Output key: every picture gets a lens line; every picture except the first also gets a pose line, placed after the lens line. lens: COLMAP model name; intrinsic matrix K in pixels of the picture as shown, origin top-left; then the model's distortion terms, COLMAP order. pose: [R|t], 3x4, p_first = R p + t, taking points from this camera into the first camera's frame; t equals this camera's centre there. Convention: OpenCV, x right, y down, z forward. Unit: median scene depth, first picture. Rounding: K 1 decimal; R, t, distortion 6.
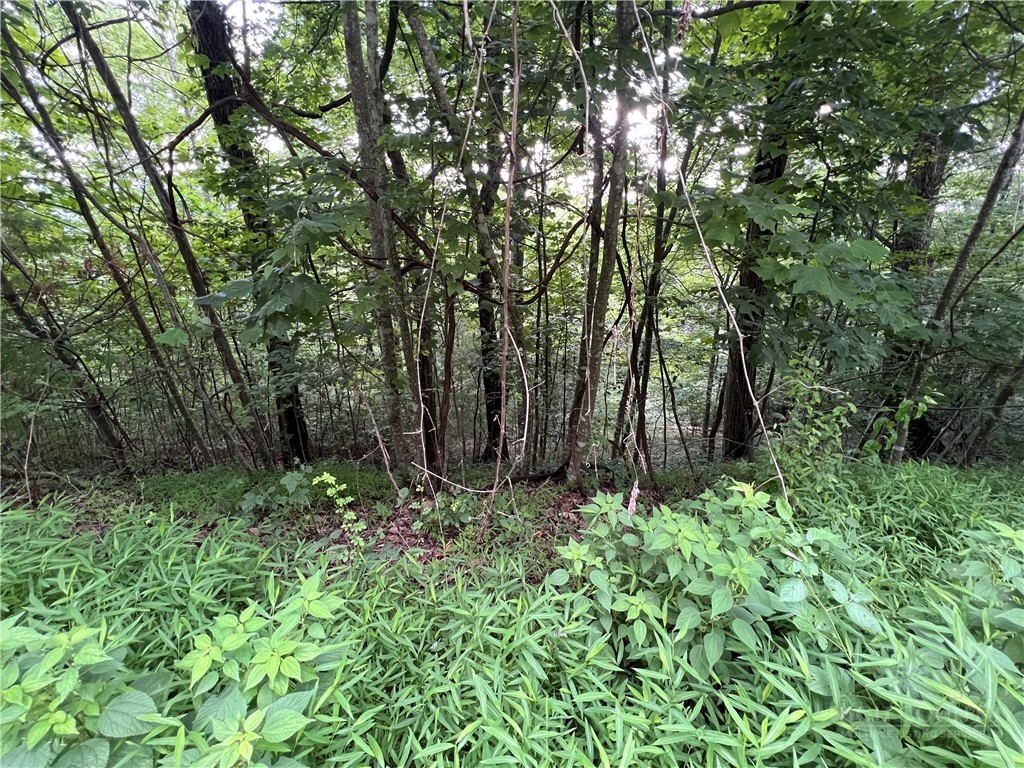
lens RADIAL K [[401.9, 0, 512.0], [0, 401.9, 384.0], [0, 0, 1]] dist [0.004624, 0.000058]
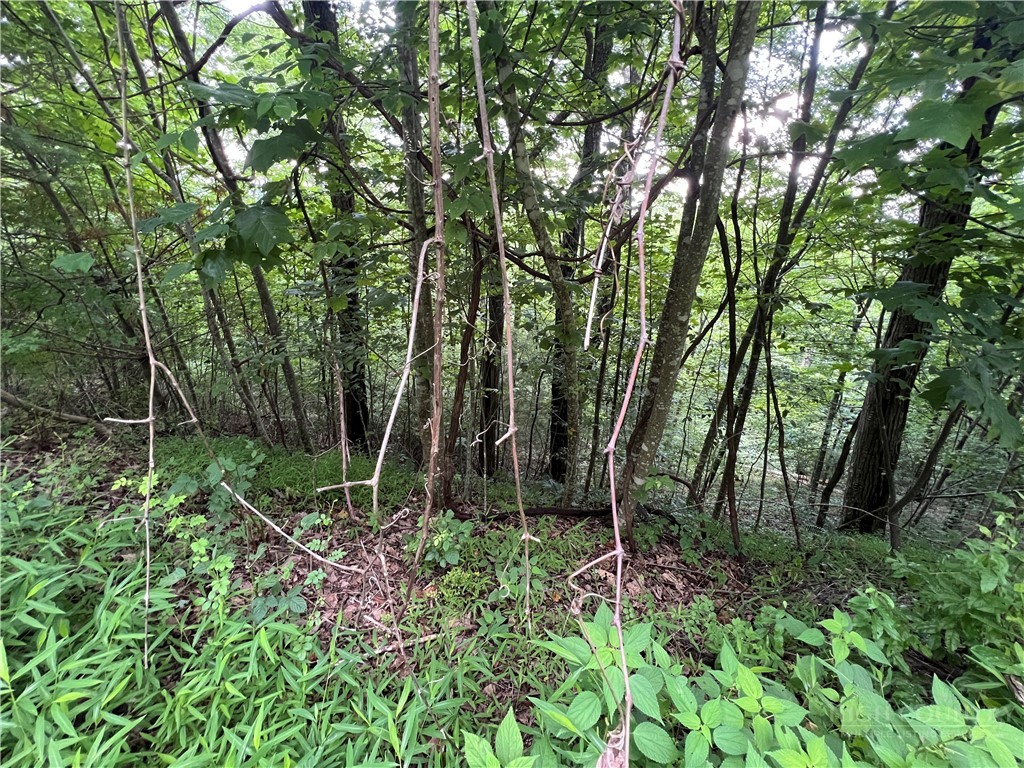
lens RADIAL K [[401.9, 0, 512.0], [0, 401.9, 384.0], [0, 0, 1]] dist [0.004624, 0.000058]
pose [[0.970834, 0.121760, -0.206531, 0.039389], [-0.126856, 0.991854, -0.011560, 0.005359], [0.203441, 0.037422, 0.978372, 0.111407]]
